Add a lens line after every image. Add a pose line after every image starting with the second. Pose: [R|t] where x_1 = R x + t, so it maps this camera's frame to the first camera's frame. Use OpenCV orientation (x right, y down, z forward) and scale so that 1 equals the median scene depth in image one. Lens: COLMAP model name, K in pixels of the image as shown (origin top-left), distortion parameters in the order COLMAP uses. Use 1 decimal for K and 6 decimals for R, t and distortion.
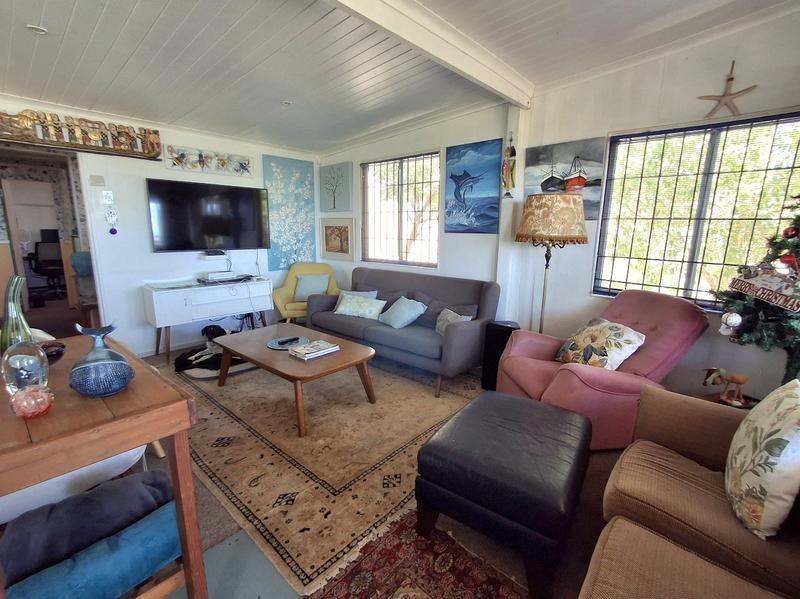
lens RADIAL K [[363.3, 0, 402.7], [0, 363.3, 296.7], [0, 0, 1]] dist [0.001080, 0.000592]
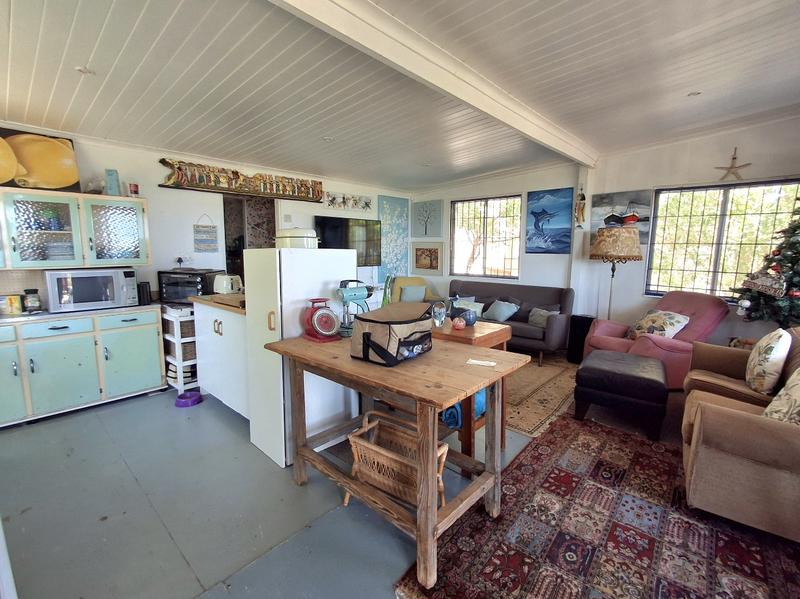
lens RADIAL K [[366.0, 0, 400.4], [0, 366.0, 295.4], [0, 0, 1]] dist [0.001154, 0.000211]
pose [[0.999923, -0.003321, -0.011993, -0.392208], [0.002617, 0.998299, -0.058242, 0.069217], [0.012166, 0.058207, 0.998230, -0.420558]]
